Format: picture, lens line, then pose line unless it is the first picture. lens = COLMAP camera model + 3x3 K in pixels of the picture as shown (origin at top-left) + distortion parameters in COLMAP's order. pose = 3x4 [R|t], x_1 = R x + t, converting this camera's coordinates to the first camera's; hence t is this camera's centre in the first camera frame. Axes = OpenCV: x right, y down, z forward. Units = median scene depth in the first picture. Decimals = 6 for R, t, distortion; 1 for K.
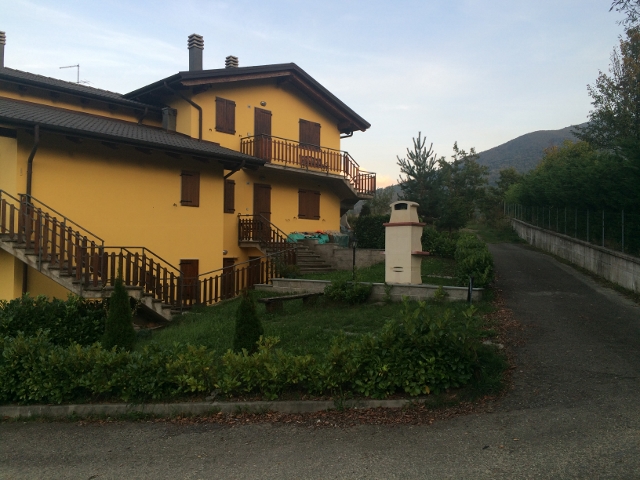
lens RADIAL K [[544.8, 0, 315.3], [0, 544.8, 246.7], [0, 0, 1]] dist [0.074673, -0.100366]
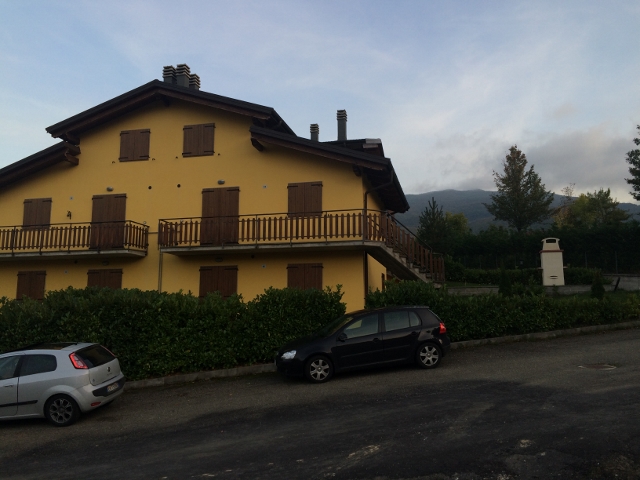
lens RADIAL K [[544.8, 0, 300.9], [0, 544.8, 232.0], [0, 0, 1]] dist [0.074673, -0.100366]
pose [[0.867119, 0.071424, 0.492954, -1.422004], [0.000886, 0.989443, -0.144918, 0.153586], [-0.498101, 0.126097, 0.857901, -0.115147]]
